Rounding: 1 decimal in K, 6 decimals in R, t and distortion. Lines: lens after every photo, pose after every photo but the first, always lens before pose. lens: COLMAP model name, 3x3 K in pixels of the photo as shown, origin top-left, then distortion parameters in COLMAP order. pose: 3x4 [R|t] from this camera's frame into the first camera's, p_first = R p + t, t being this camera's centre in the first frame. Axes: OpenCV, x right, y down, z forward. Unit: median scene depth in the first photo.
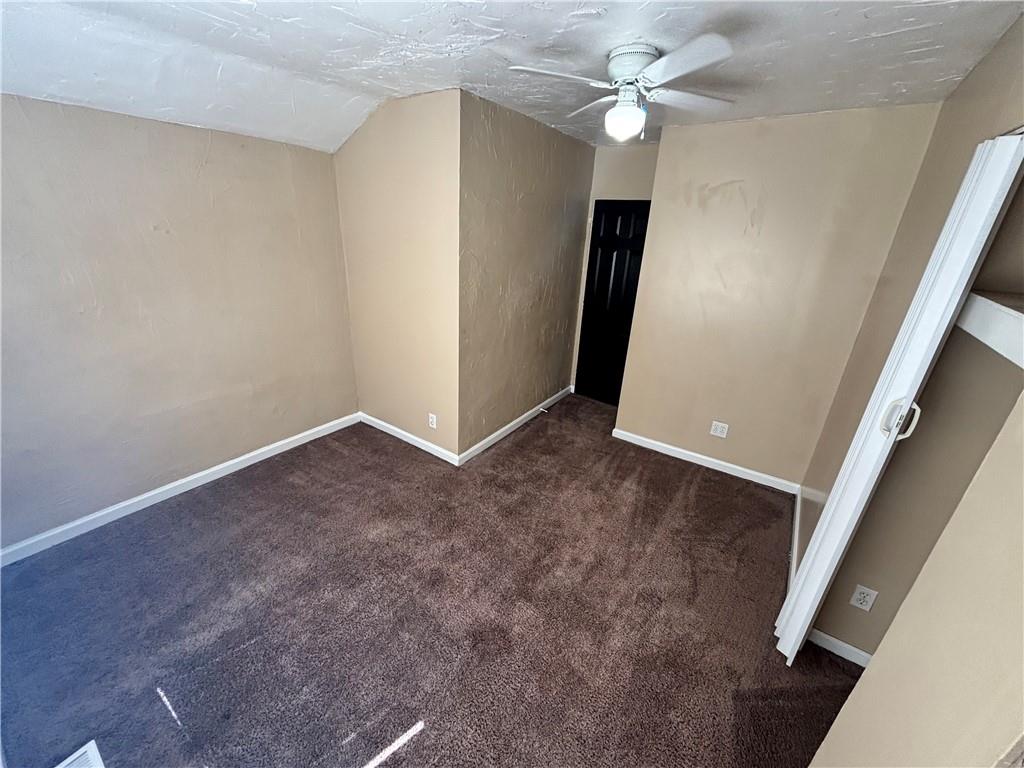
lens RADIAL K [[411.2, 0, 509.9], [0, 411.2, 385.8], [0, 0, 1]] dist [-0.002979, 0.001120]
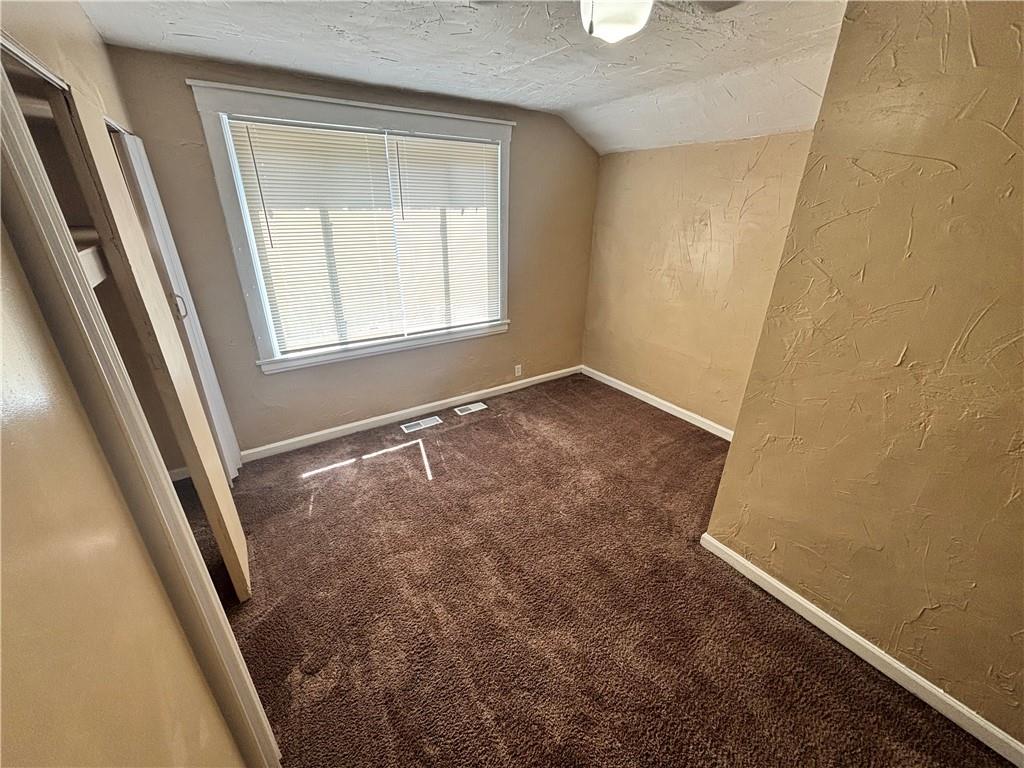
lens RADIAL K [[411.2, 0, 514.3], [0, 411.2, 384.3], [0, 0, 1]] dist [-0.002979, 0.001120]
pose [[-0.357948, 0.327726, -0.874339, 0.619084], [-0.377639, 0.805573, 0.456553, -0.276714], [0.853968, 0.493607, -0.164591, 0.776314]]
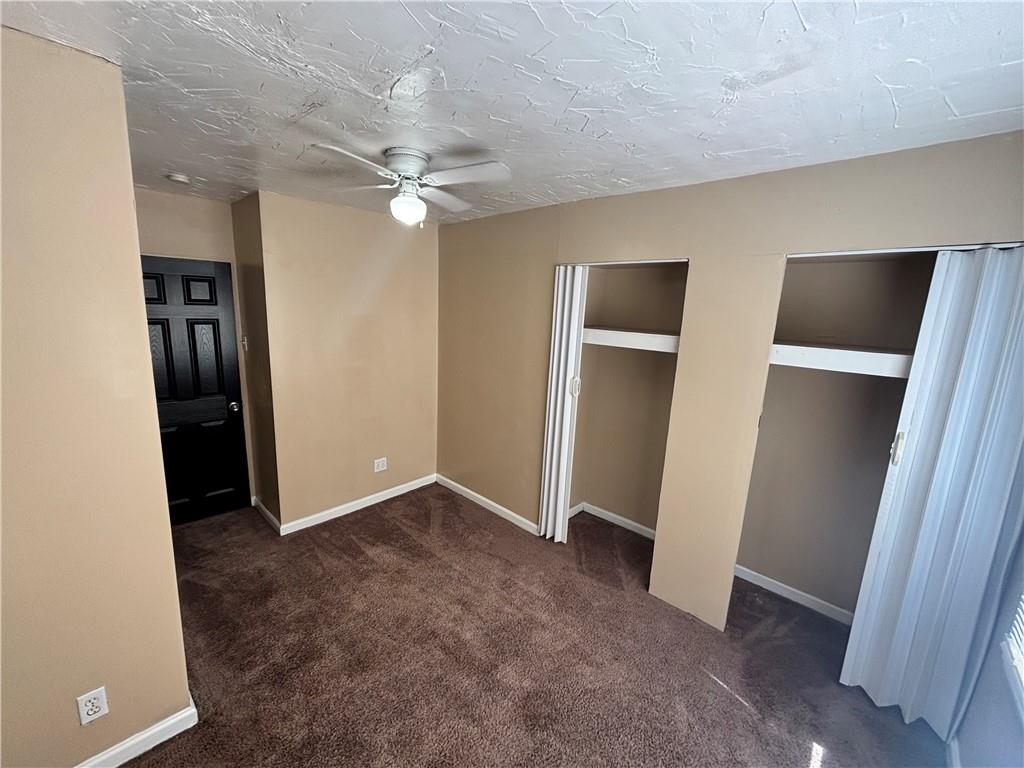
lens RADIAL K [[411.2, 0, 509.6], [0, 411.2, 387.7], [0, 0, 1]] dist [-0.002979, 0.001120]
pose [[0.150990, -0.235152, 0.960159, -0.540926], [0.339028, 0.924704, 0.173155, -0.188493], [-0.928581, 0.299376, 0.219344, 0.407363]]
